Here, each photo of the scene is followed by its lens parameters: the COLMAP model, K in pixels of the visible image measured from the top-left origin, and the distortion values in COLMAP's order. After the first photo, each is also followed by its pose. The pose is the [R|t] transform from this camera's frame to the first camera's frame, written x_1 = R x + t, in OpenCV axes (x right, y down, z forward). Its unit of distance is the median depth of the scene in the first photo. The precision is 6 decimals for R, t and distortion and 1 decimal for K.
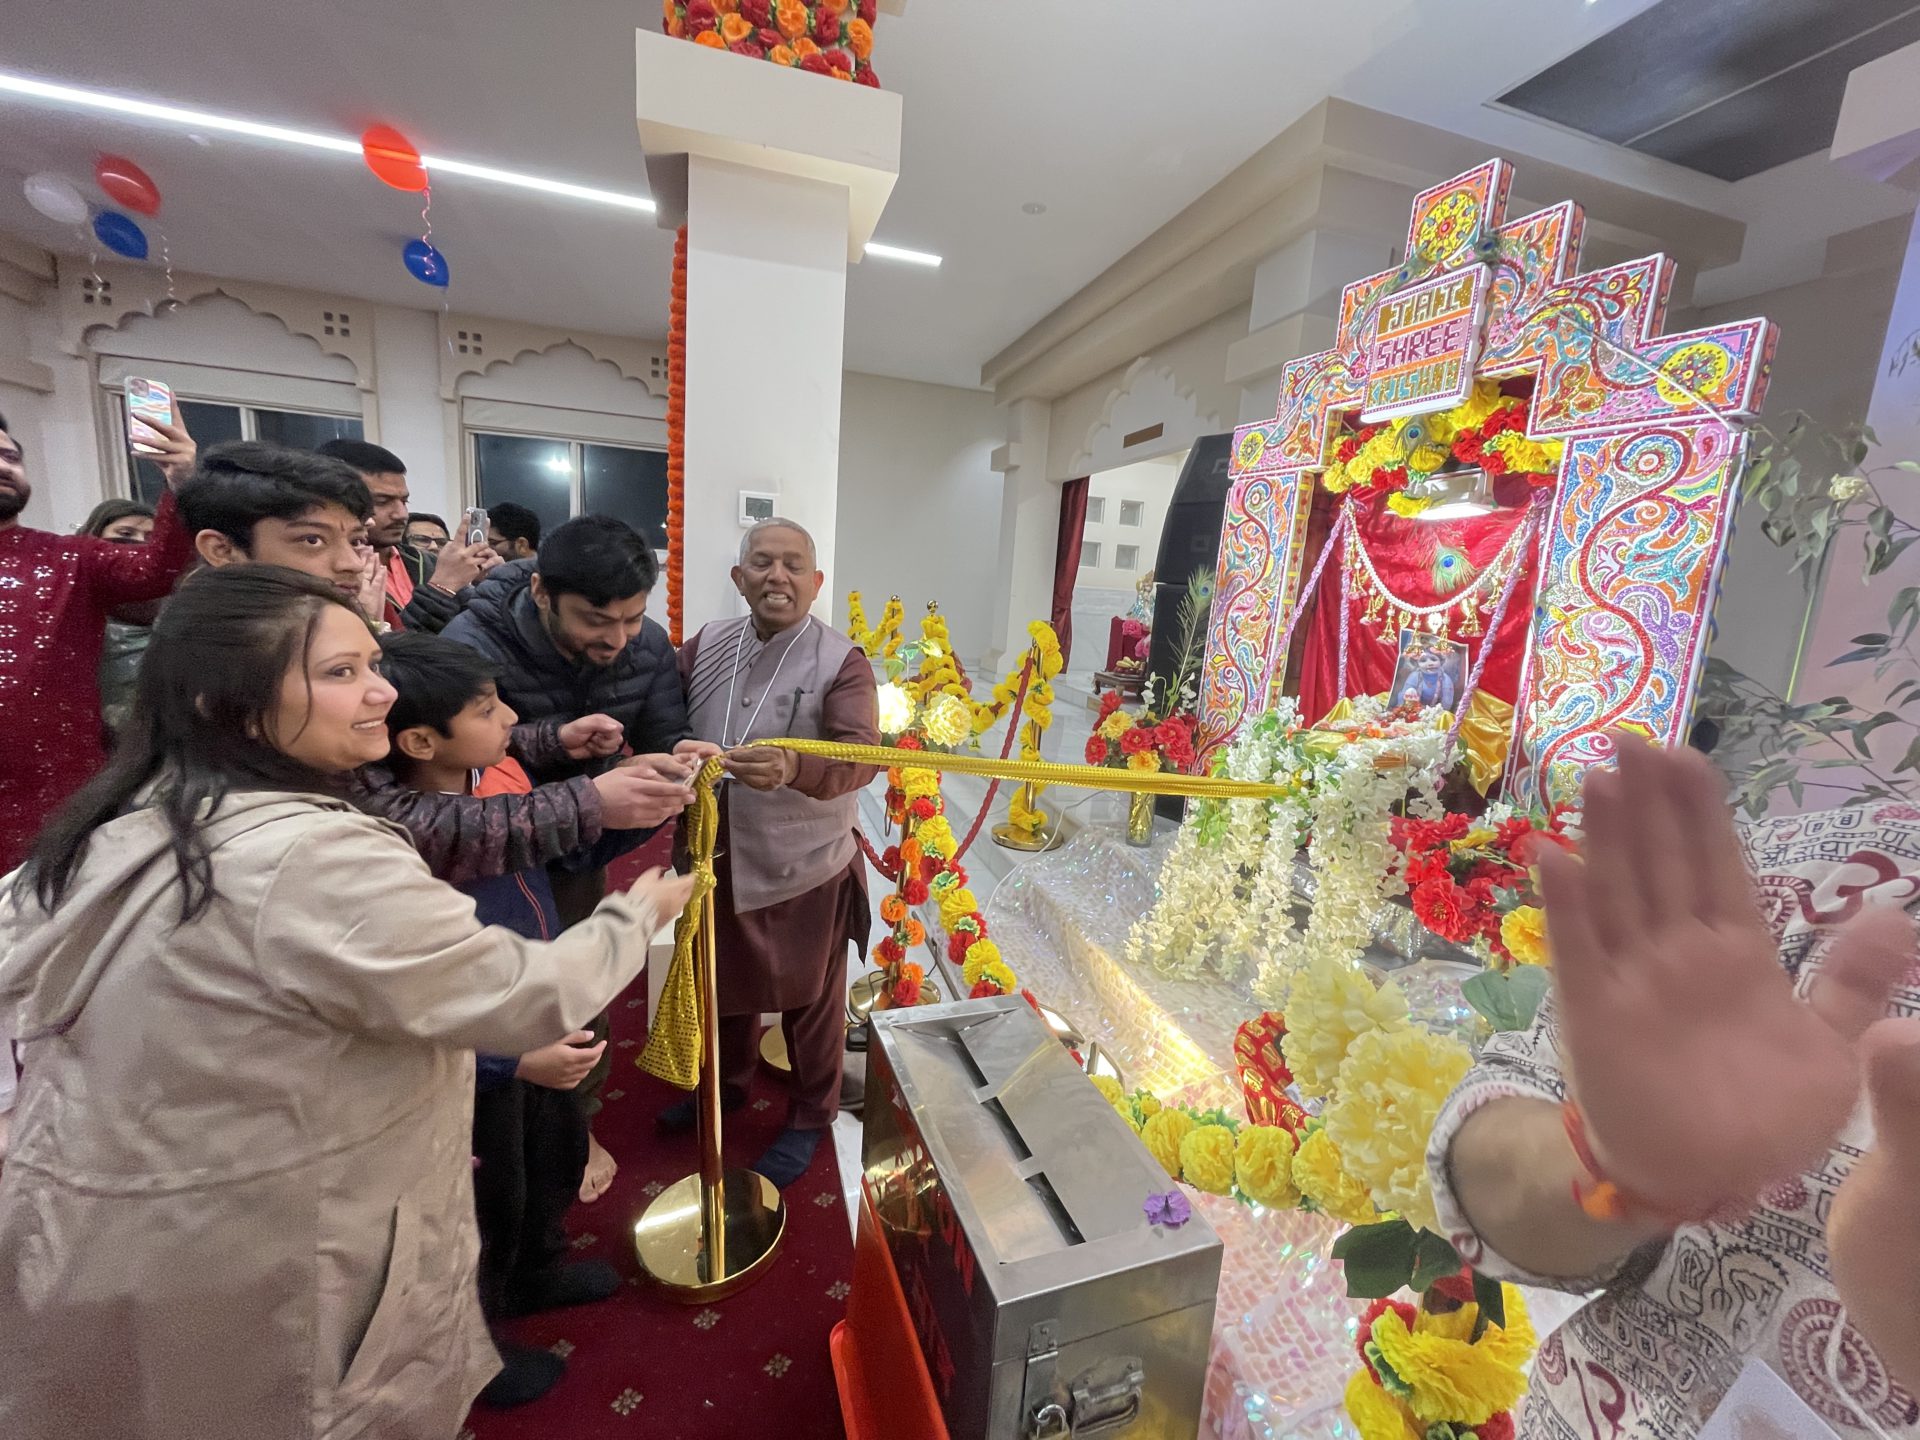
lens RADIAL K [[774.3, 0, 951.2], [0, 774.3, 721.0], [0, 0, 1]] dist [-0.009186, 0.000354]
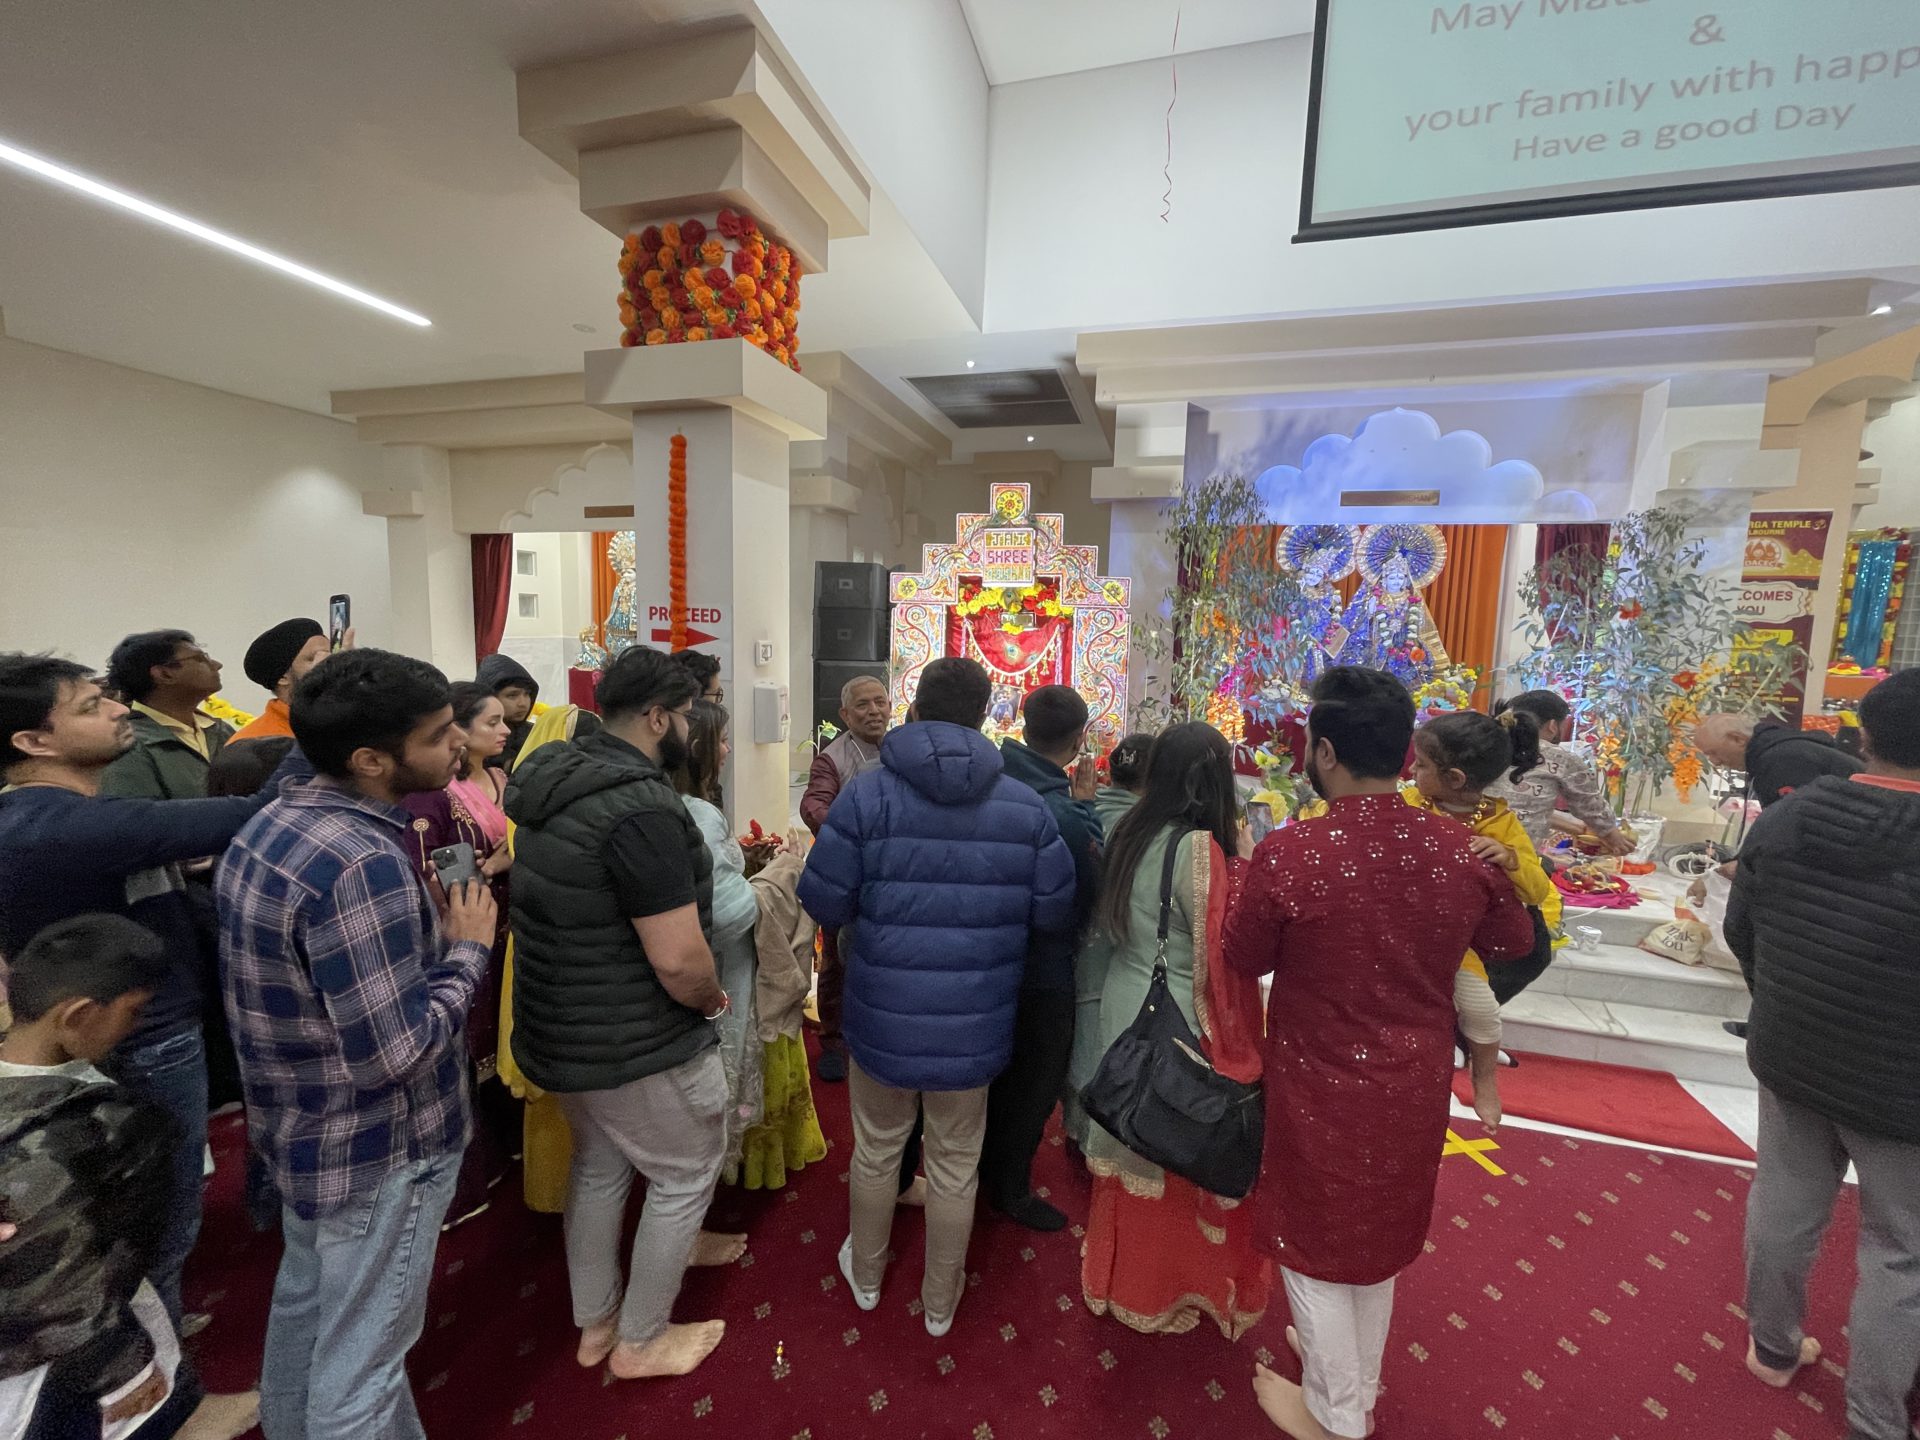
lens RADIAL K [[774.3, 0, 962.3], [0, 774.3, 715.7], [0, 0, 1]] dist [-0.009186, 0.000354]
pose [[0.548834, -0.140246, 0.824083, -1.273003], [0.155661, 0.985729, 0.064086, -0.192015], [-0.821311, 0.093105, 0.562832, -0.085769]]
